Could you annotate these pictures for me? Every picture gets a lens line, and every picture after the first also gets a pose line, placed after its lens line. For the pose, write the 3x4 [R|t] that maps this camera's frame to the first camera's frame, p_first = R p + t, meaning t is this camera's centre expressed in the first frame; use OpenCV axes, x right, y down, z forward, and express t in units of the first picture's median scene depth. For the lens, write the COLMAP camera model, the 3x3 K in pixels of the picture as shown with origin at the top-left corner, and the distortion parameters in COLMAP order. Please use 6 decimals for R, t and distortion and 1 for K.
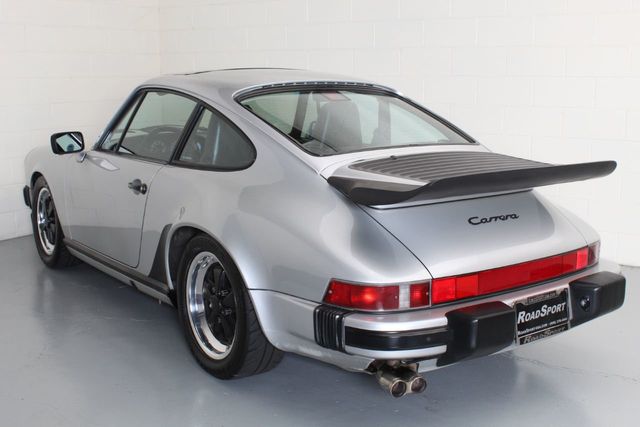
lens RADIAL K [[757.3, 0, 320.0], [0, 757.3, 213.5], [0, 0, 1]] dist [-0.022690, -0.010775]
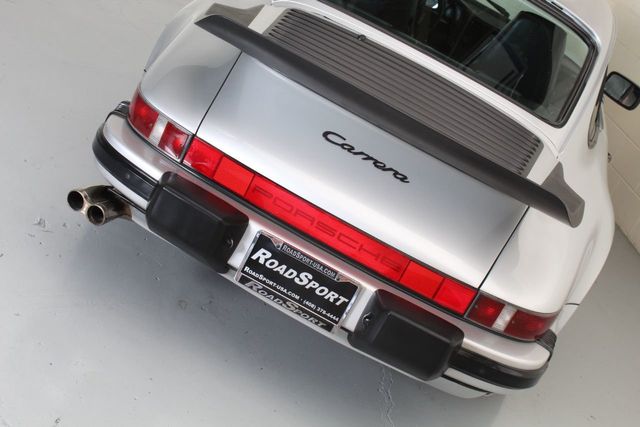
lens RADIAL K [[1036.2, 0, 320.0], [0, 1036.2, 213.5], [0, 0, 1]] dist [-0.031403, 0.013044]
pose [[0.577188, 0.561124, -0.593291, 0.868899], [-0.544883, 0.805779, 0.231997, -0.164553], [0.608240, 0.189368, 0.770833, 0.223649]]
